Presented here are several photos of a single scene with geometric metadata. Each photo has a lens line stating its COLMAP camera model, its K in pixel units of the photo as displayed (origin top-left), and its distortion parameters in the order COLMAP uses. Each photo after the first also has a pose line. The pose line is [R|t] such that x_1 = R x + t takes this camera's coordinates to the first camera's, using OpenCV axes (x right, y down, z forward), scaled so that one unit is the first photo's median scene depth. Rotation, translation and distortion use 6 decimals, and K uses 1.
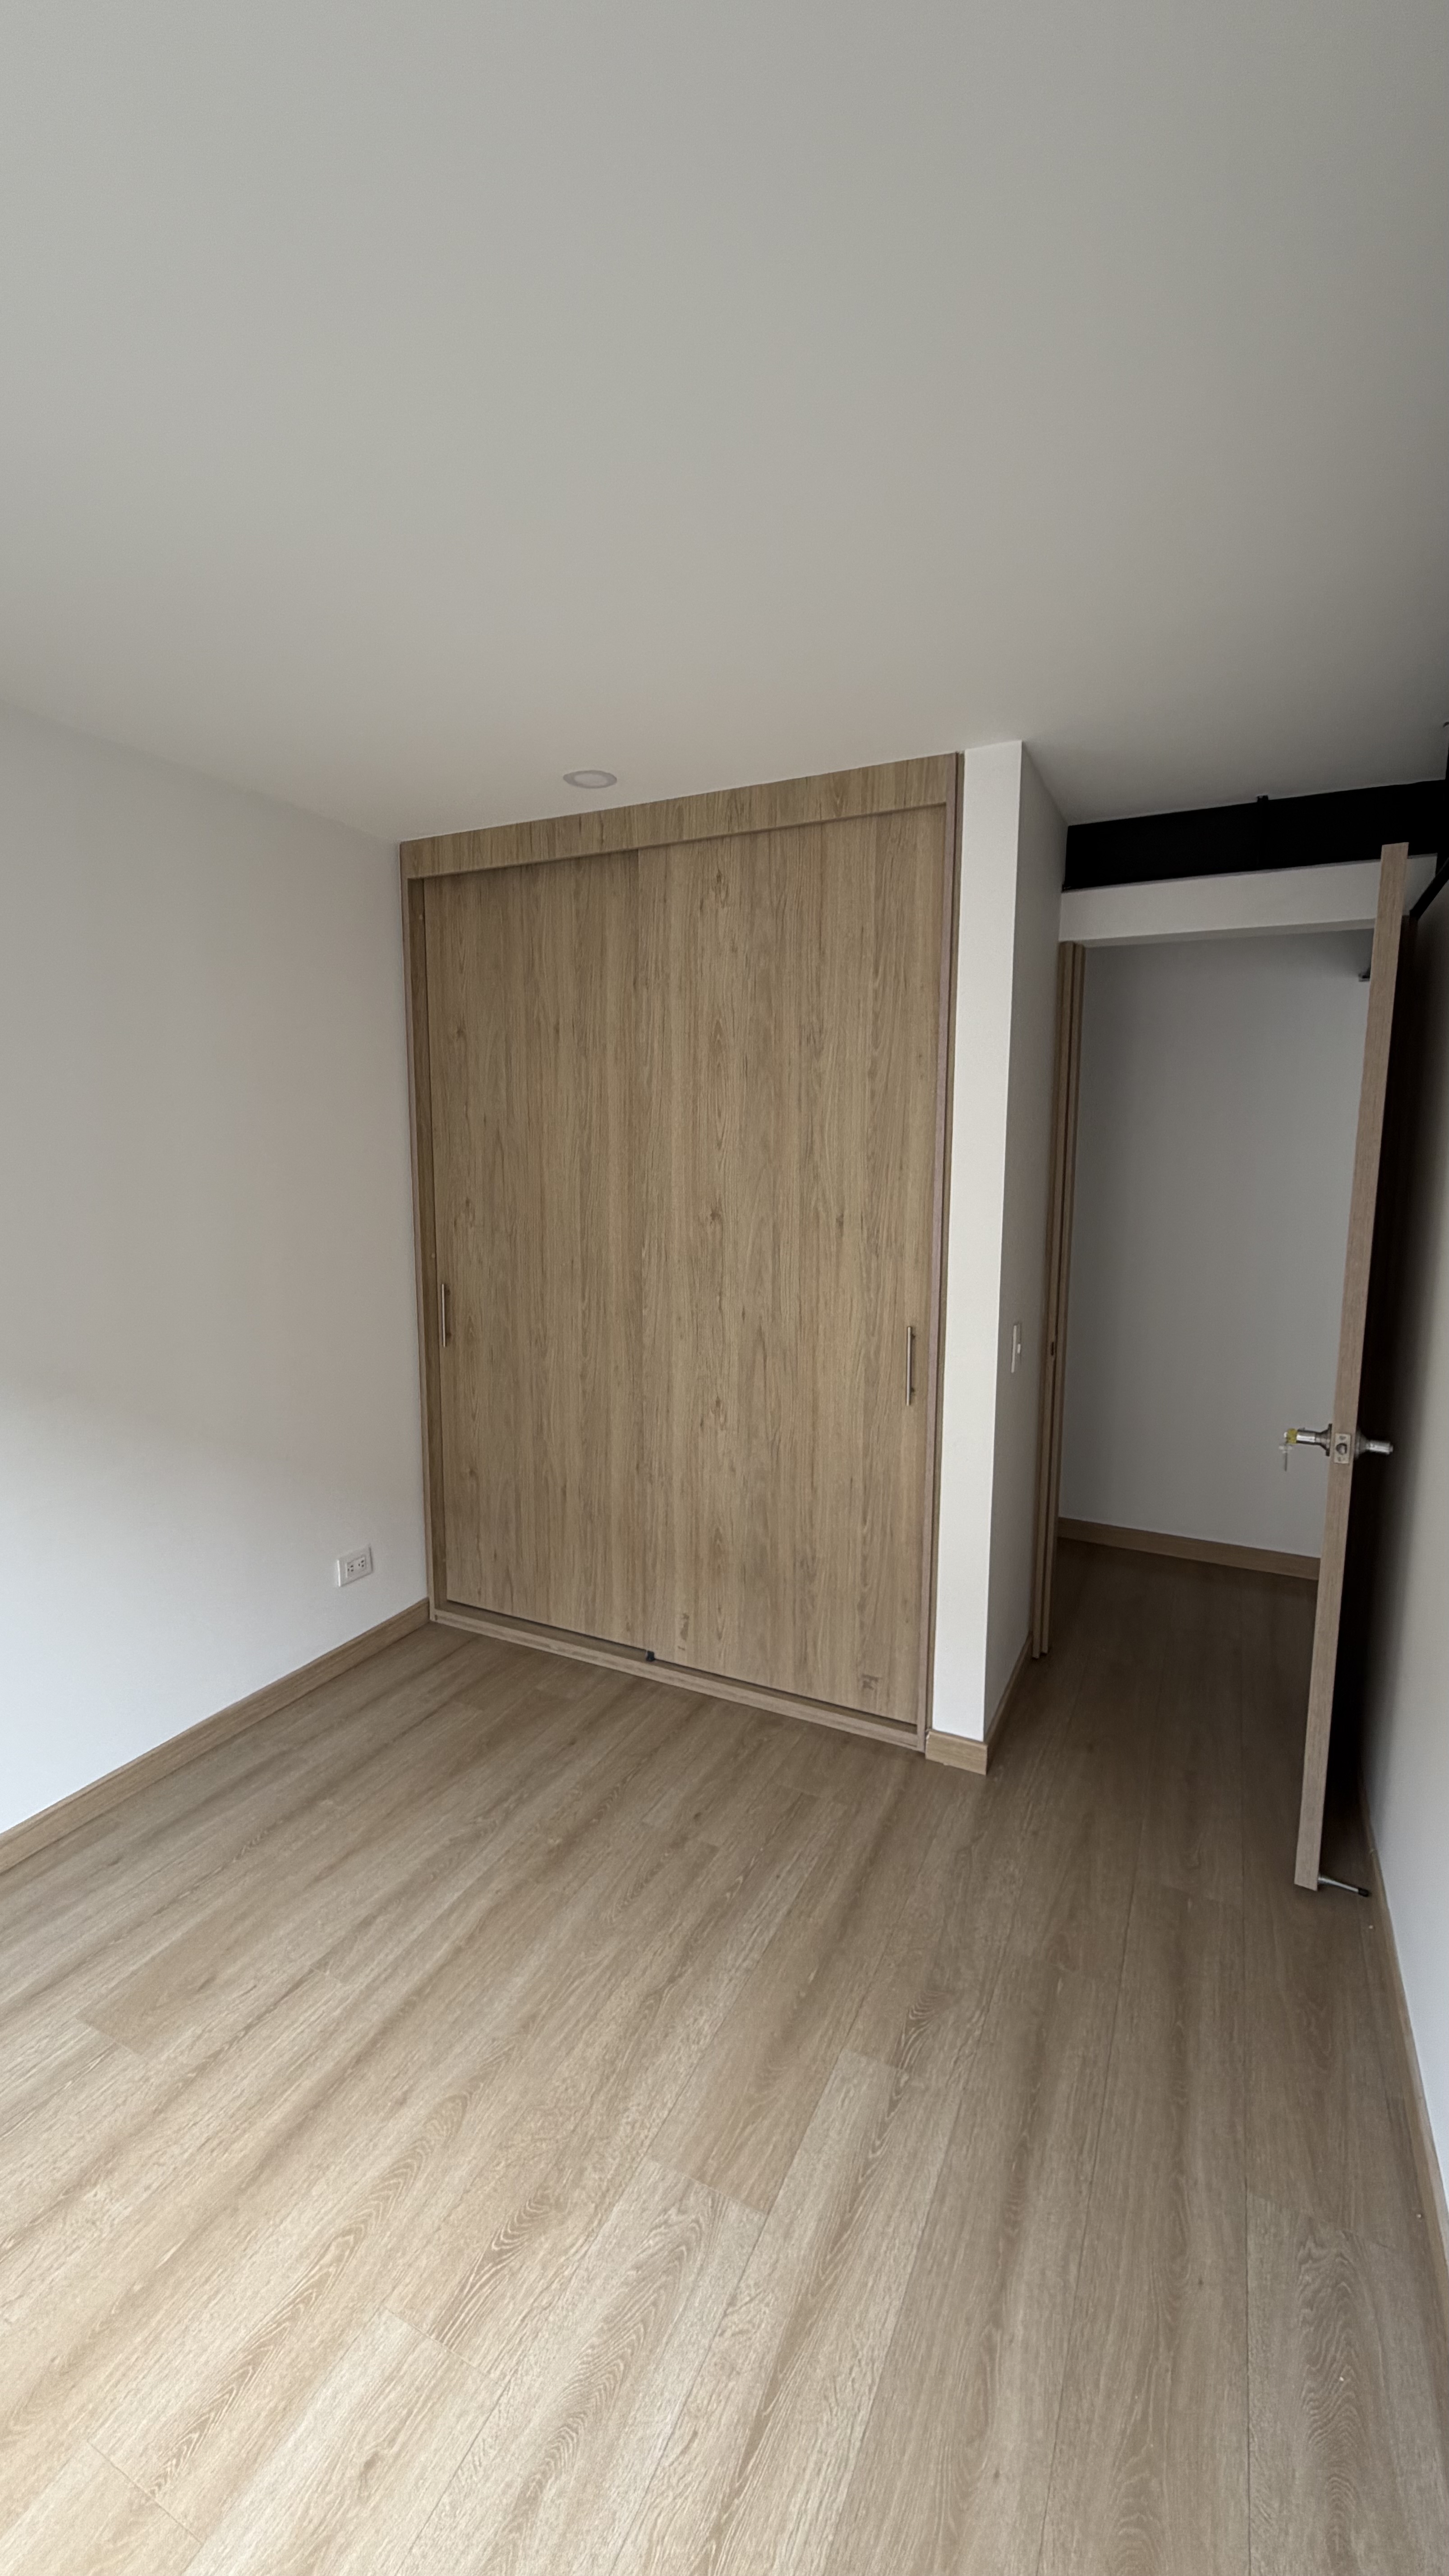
lens RADIAL K [[1019.2, 0, 726.1], [0, 1019.2, 1291.7], [0, 0, 1]] dist [-0.001784, 0.000334]
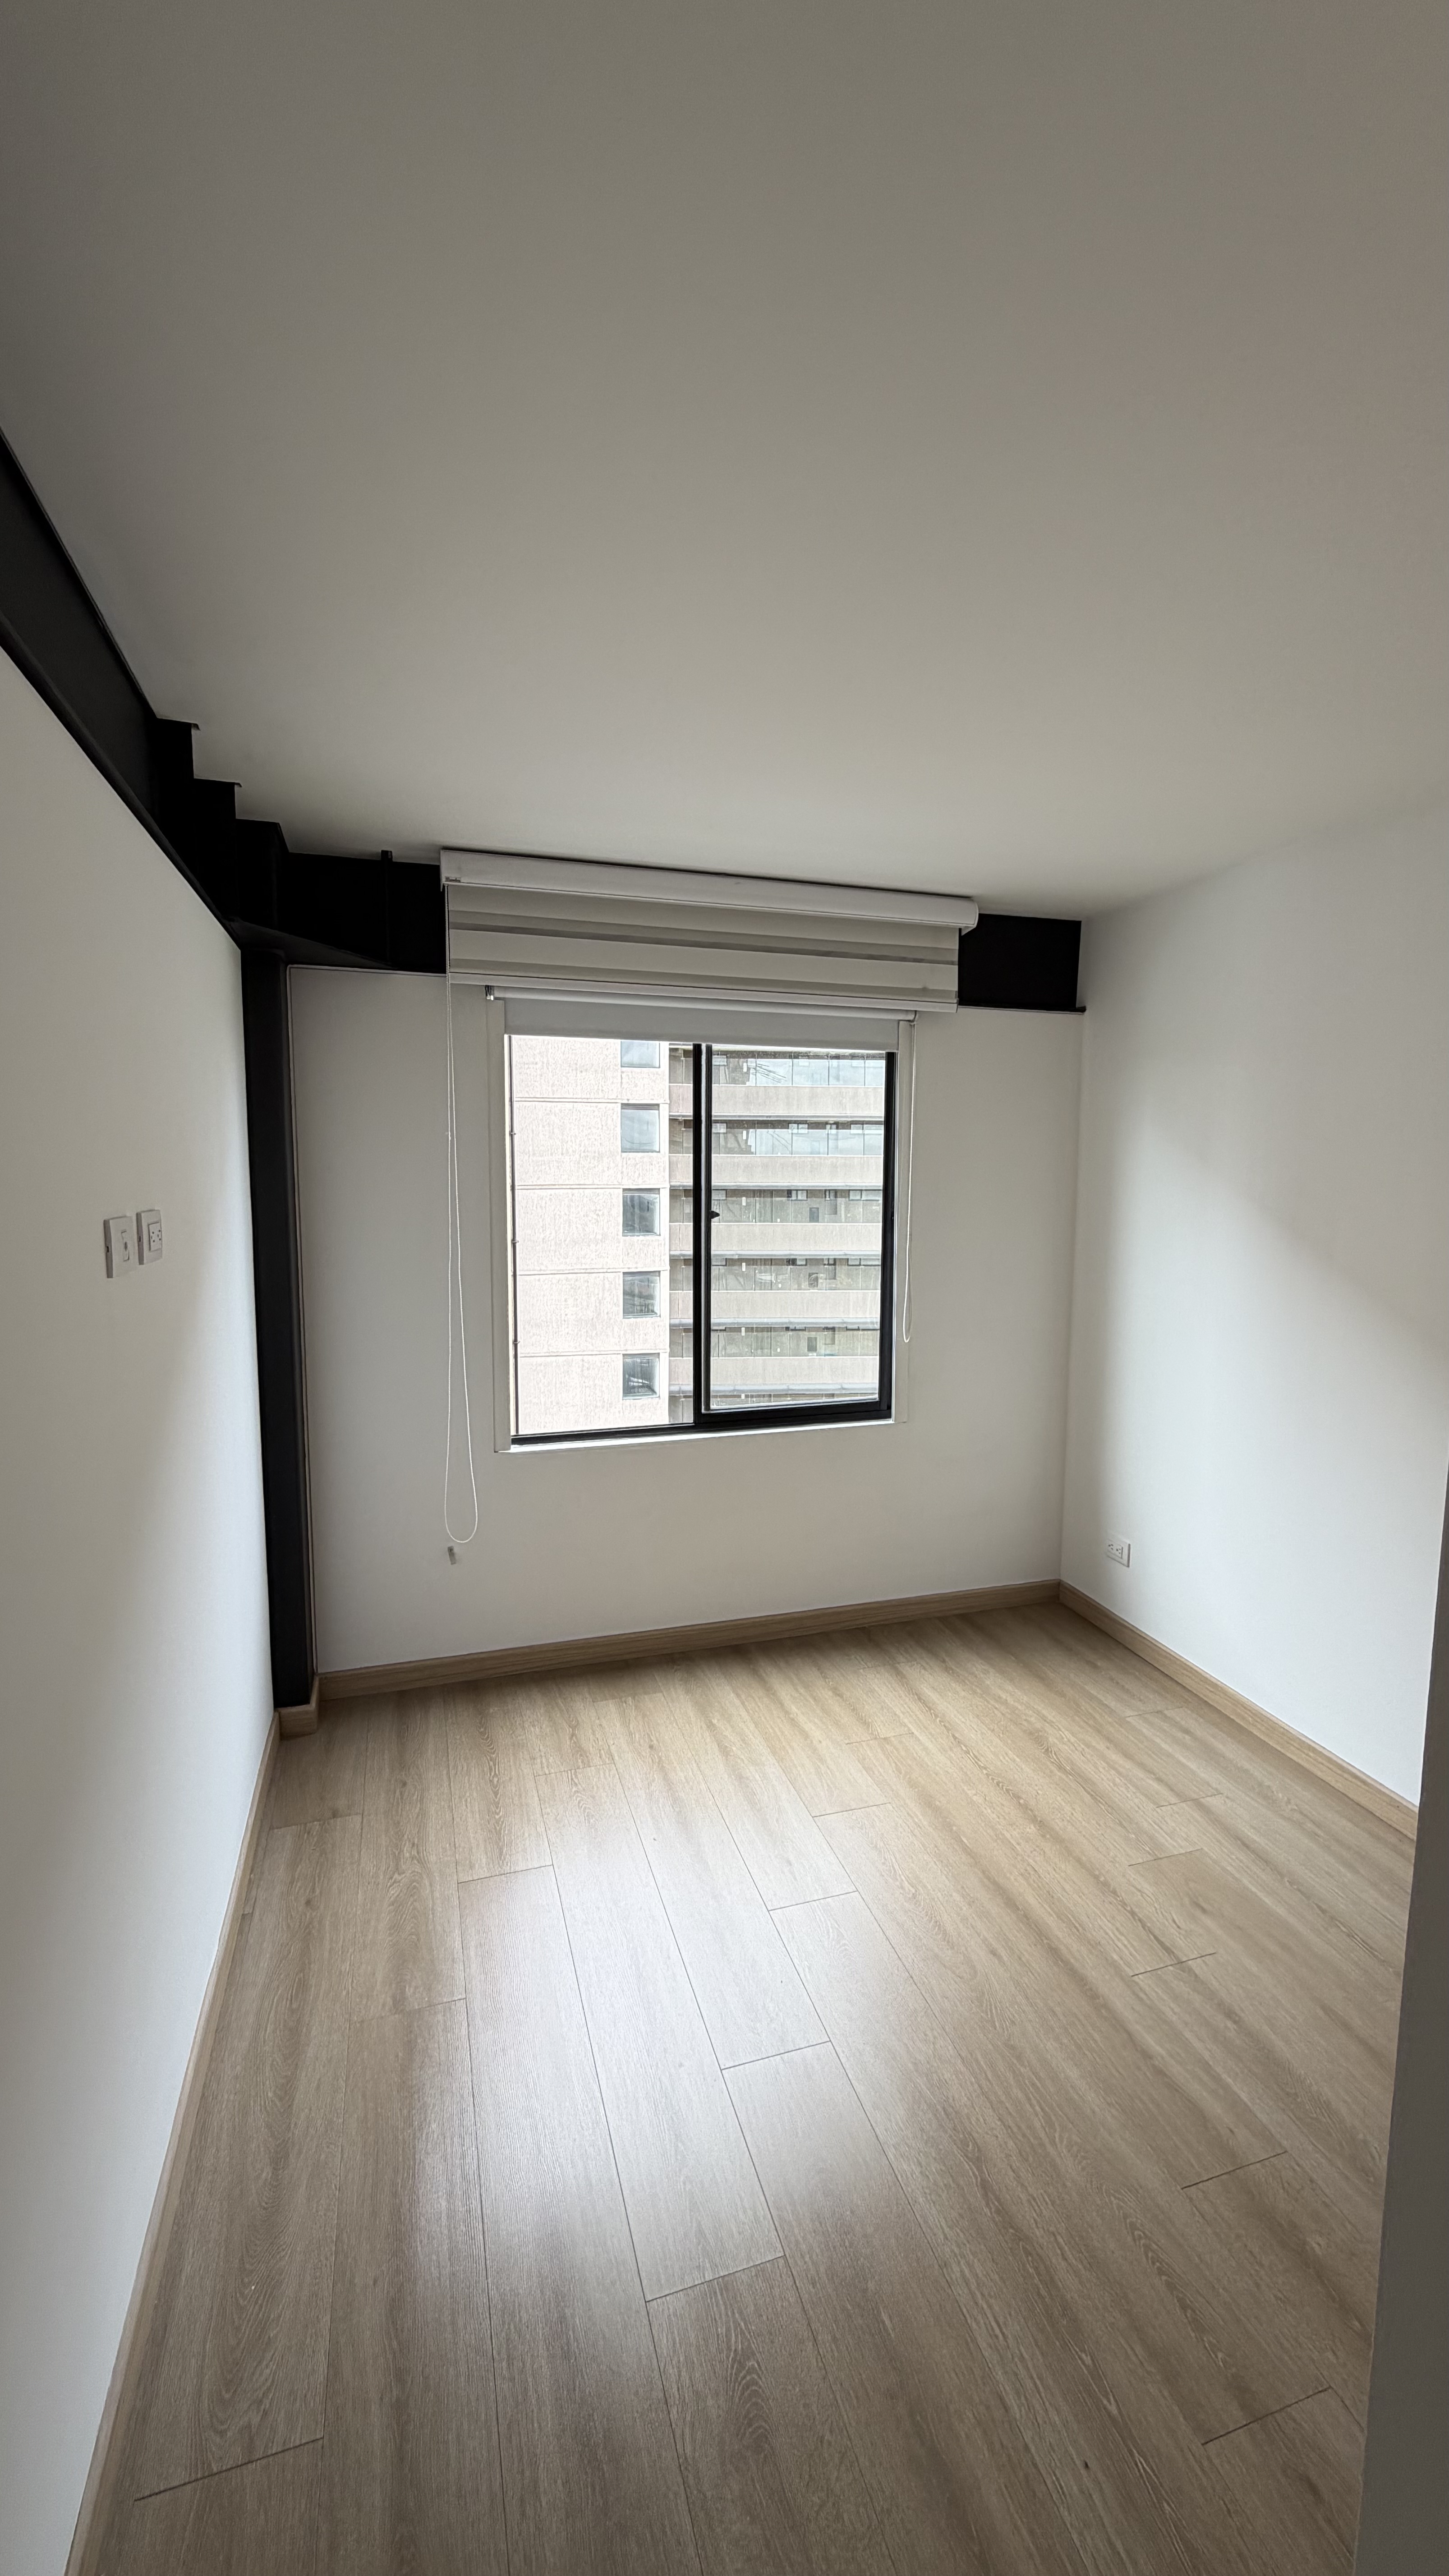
lens RADIAL K [[1019.2, 0, 714.5], [0, 1019.2, 1289.2], [0, 0, 1]] dist [-0.001784, 0.000334]
pose [[-0.727862, 0.071802, -0.681954, 0.622426], [-0.111094, 0.969017, 0.220599, -0.191614], [0.676665, 0.236326, -0.697334, 1.261059]]
